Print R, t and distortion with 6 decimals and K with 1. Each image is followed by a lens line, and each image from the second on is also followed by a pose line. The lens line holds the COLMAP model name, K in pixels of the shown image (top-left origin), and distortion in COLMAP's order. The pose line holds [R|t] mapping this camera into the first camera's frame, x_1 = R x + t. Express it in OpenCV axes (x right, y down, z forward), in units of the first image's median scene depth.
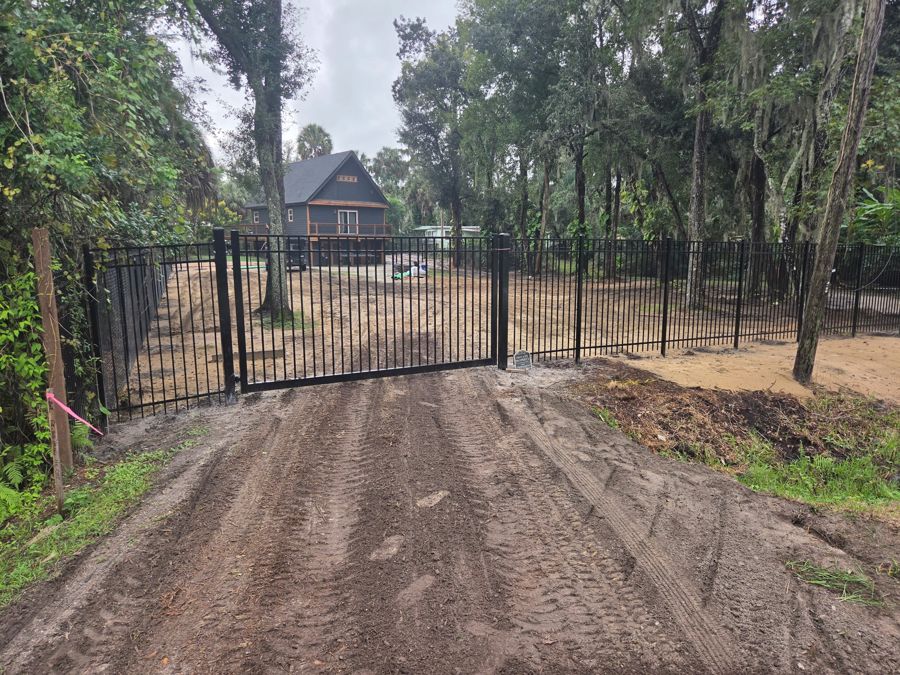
lens RADIAL K [[591.0, 0, 450.0], [0, 591.0, 337.5], [0, 0, 1]] dist [0.003773, -0.000516]
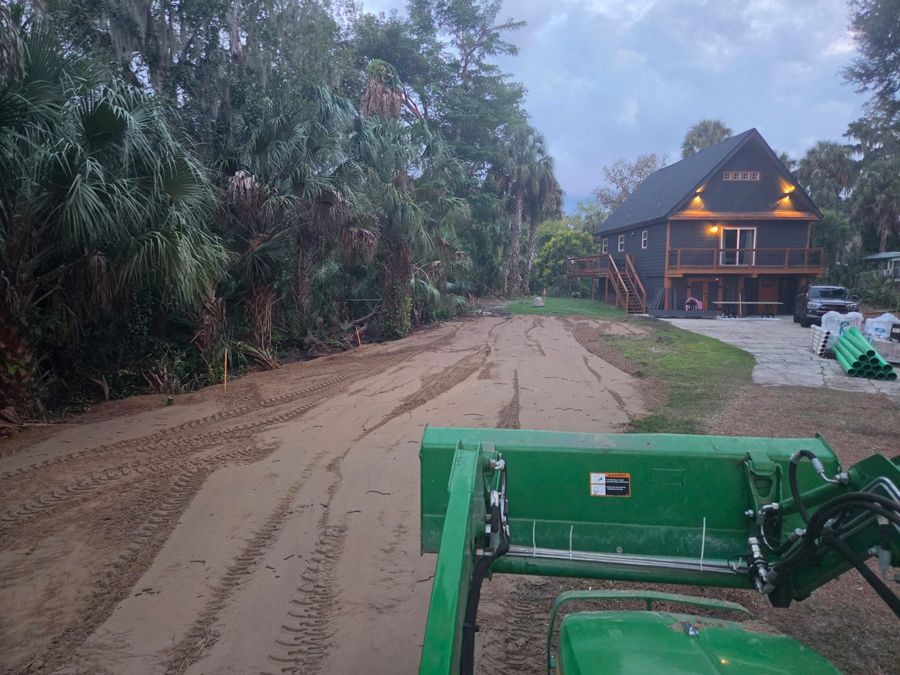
lens RADIAL K [[591.0, 0, 450.0], [0, 591.0, 337.5], [0, 0, 1]] dist [0.003773, -0.000516]
pose [[0.790672, 0.061145, -0.609178, -0.019833], [-0.099140, 0.994655, -0.028841, -0.036798], [0.604159, 0.083198, 0.792509, 0.233094]]
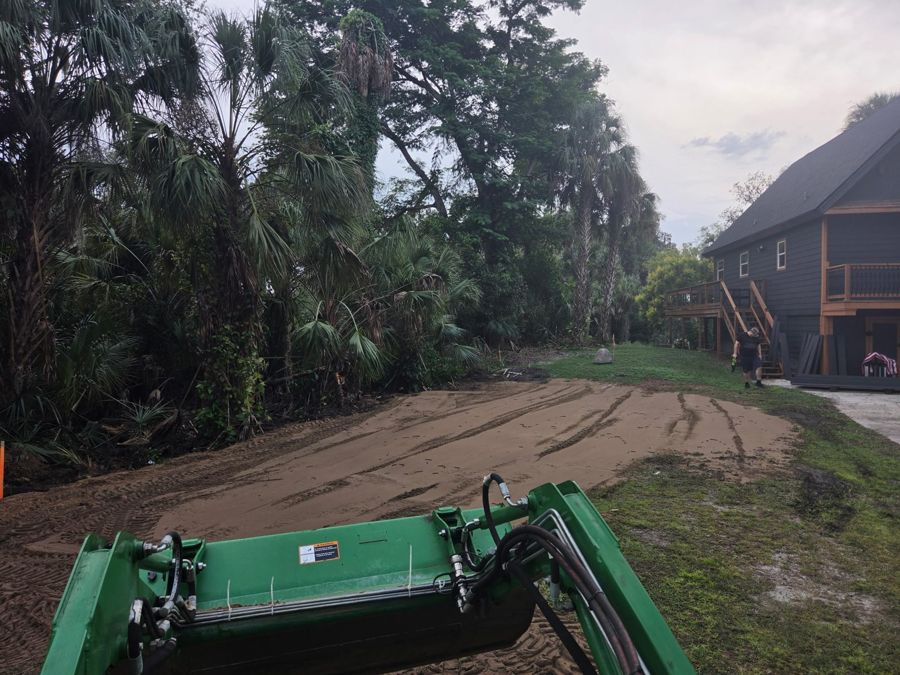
lens RADIAL K [[591.0, 0, 450.0], [0, 591.0, 337.5], [0, 0, 1]] dist [0.003773, -0.000516]
pose [[0.644053, 0.017089, -0.764790, -0.069503], [-0.116080, 0.990357, -0.075625, -0.061912], [0.756122, 0.137483, 0.639826, 0.385132]]
